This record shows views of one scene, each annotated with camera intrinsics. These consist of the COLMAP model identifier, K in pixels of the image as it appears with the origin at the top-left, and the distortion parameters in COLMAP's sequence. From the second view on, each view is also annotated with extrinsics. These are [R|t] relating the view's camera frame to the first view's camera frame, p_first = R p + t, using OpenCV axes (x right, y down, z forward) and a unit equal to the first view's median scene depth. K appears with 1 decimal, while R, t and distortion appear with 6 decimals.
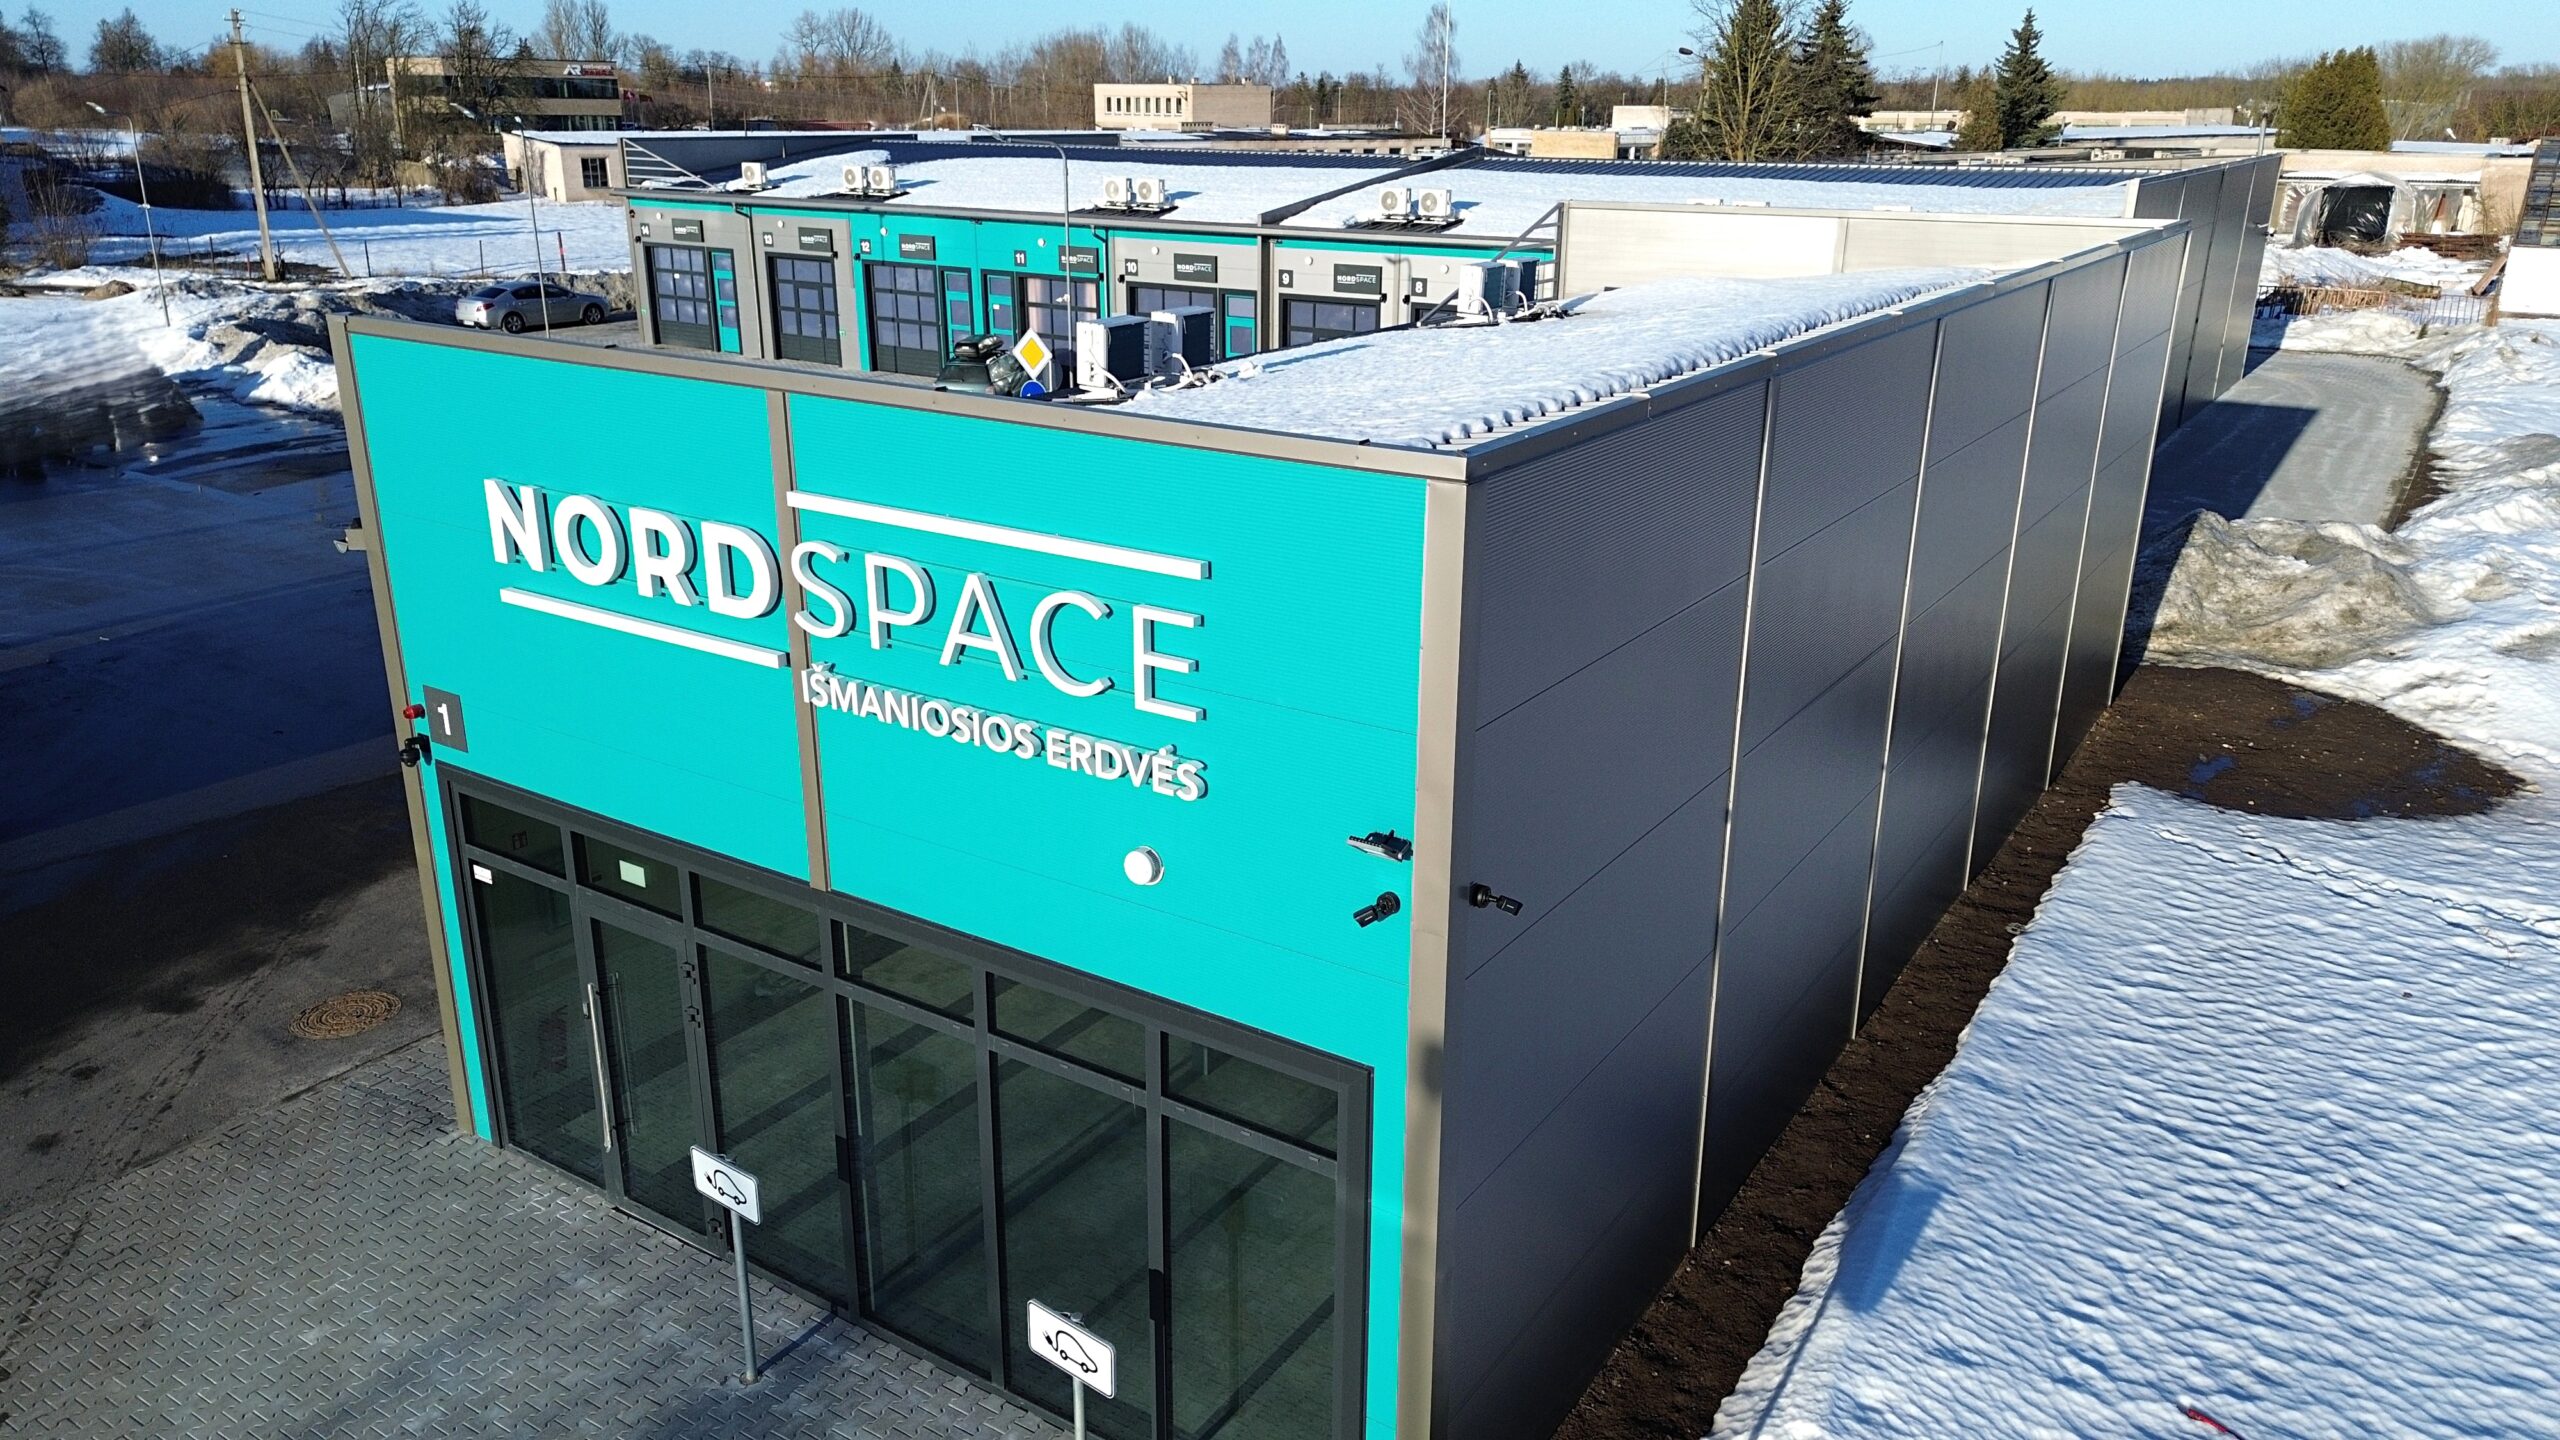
lens RADIAL K [[1792.9, 0, 1280.0], [0, 1792.9, 720.0], [0, 0, 1]] dist [0.070330, -0.055448]
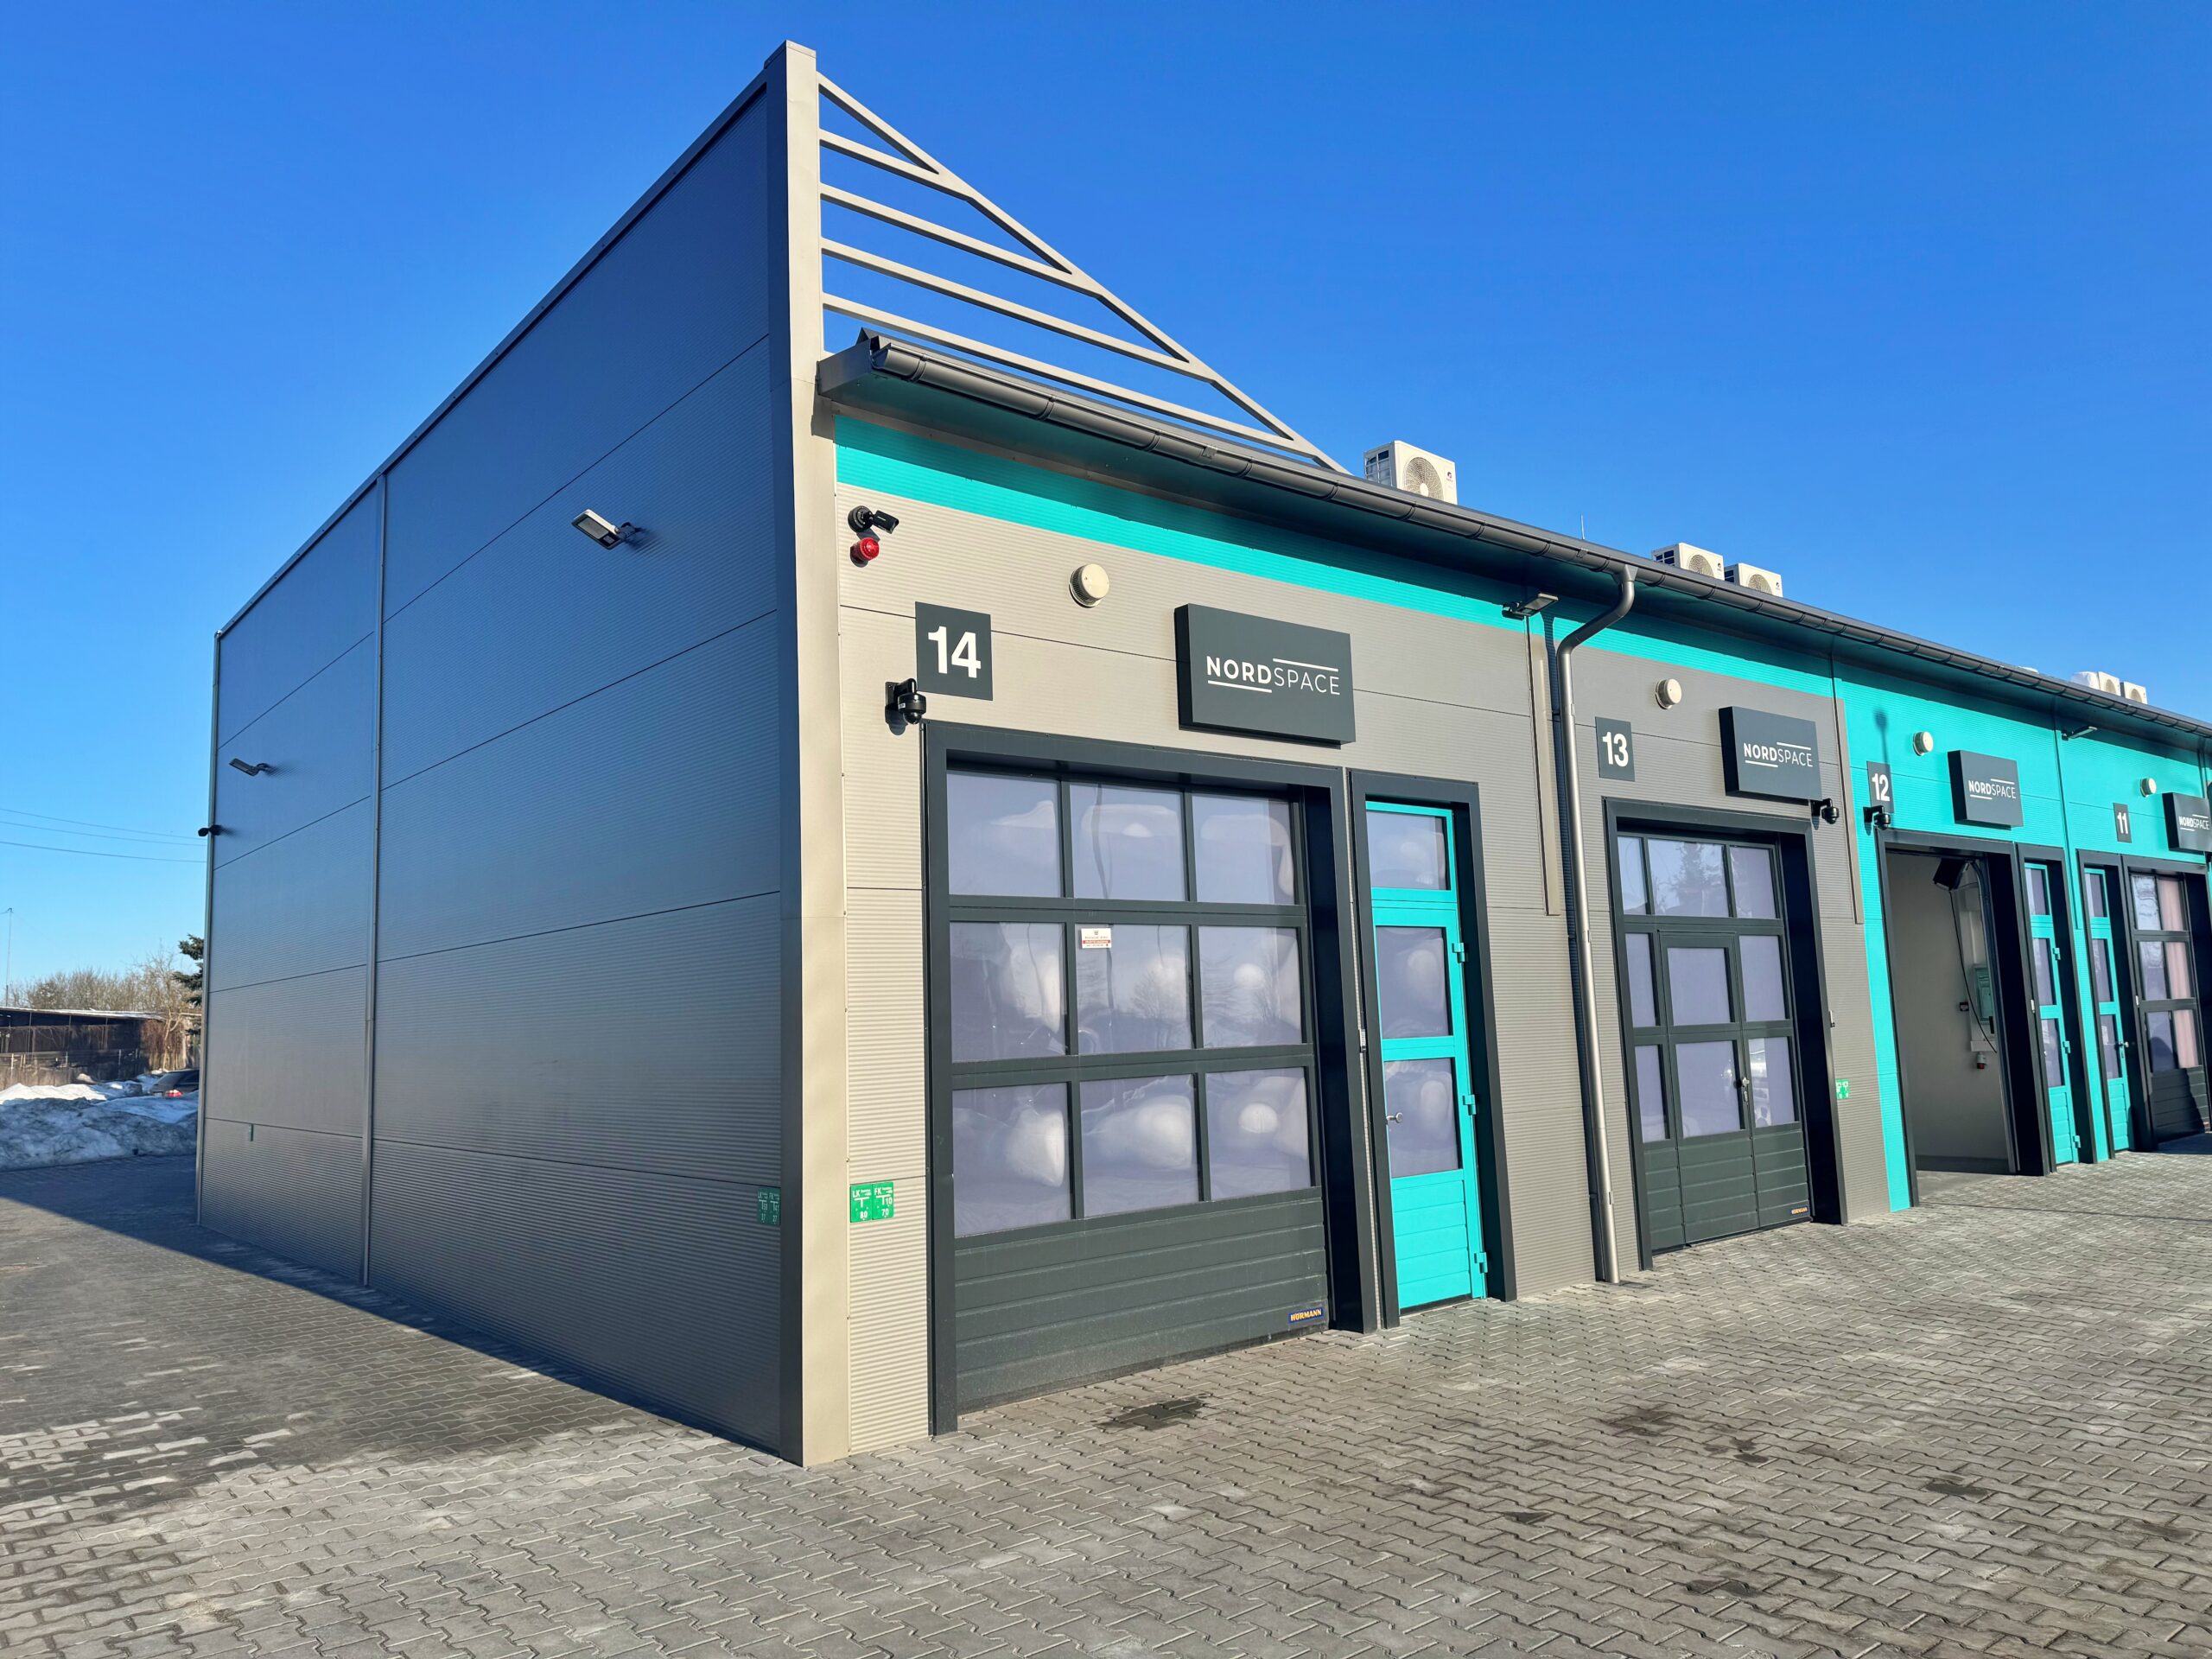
lens RADIAL K [[1539.2, 0, 1106.0], [0, 1539.2, 829.5], [0, 0, 1]] dist [0.127630, -0.181994]
pose [[0.286024, 0.093539, 0.953646, -1.727912], [0.346991, 0.917569, -0.194073, 0.384740], [-0.893189, 0.386416, 0.229989, 0.212454]]
